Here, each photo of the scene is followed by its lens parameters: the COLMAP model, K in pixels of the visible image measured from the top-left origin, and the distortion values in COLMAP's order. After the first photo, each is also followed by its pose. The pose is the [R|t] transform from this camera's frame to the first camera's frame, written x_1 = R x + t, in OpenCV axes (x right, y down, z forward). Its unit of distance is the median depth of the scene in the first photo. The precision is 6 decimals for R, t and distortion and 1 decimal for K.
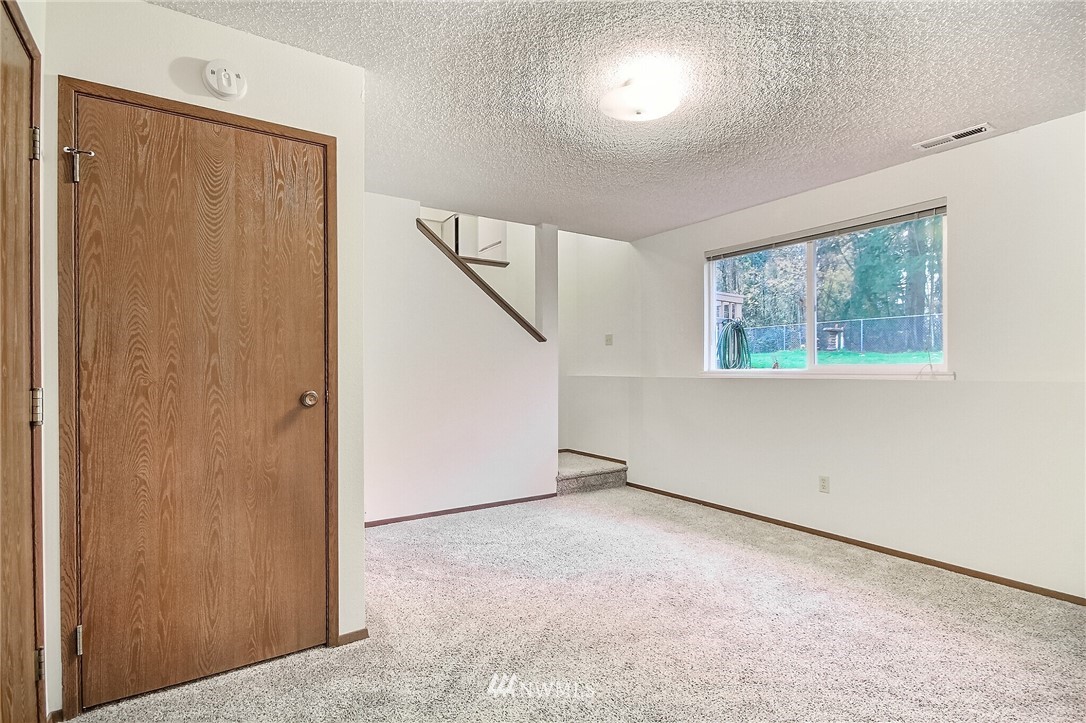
lens RADIAL K [[547.1, 0, 548.5], [0, 547.1, 369.5], [0, 0, 1]] dist [0.001542, -0.000520]
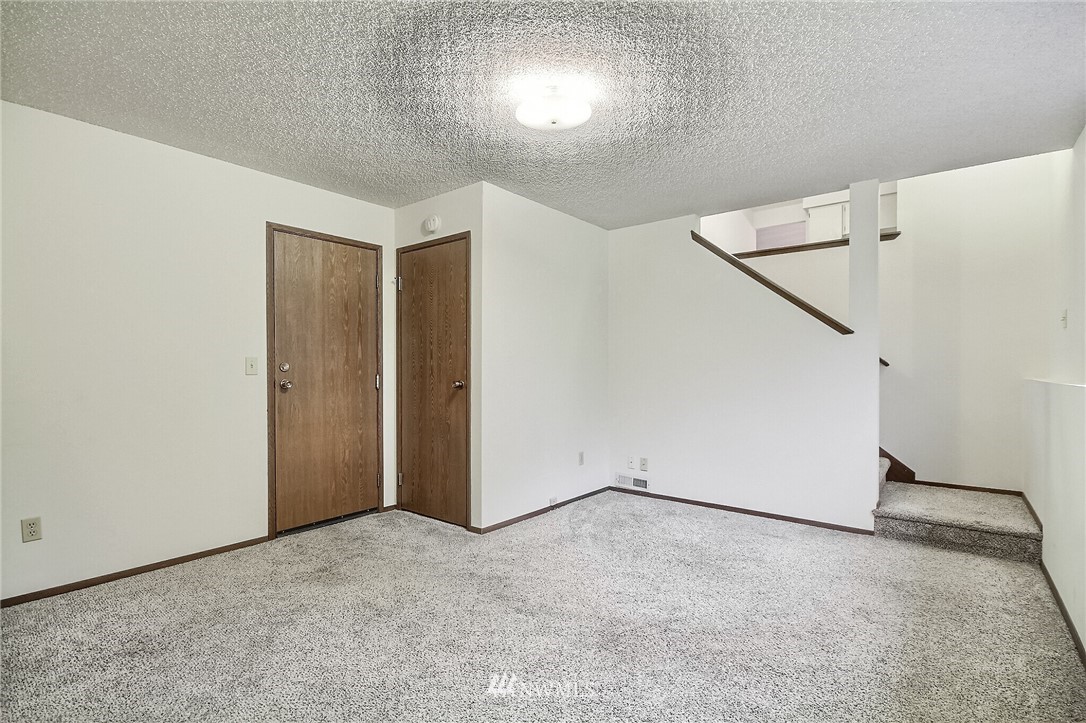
lens RADIAL K [[511.1, 0, 547.5], [0, 511.1, 366.4], [0, 0, 1]] dist [-0.002584, -0.000535]
pose [[0.291073, 0.001389, -0.956700, 1.104751], [-0.002188, 0.999997, 0.000787, -0.005844], [0.956698, 0.001864, 0.291076, 0.711030]]
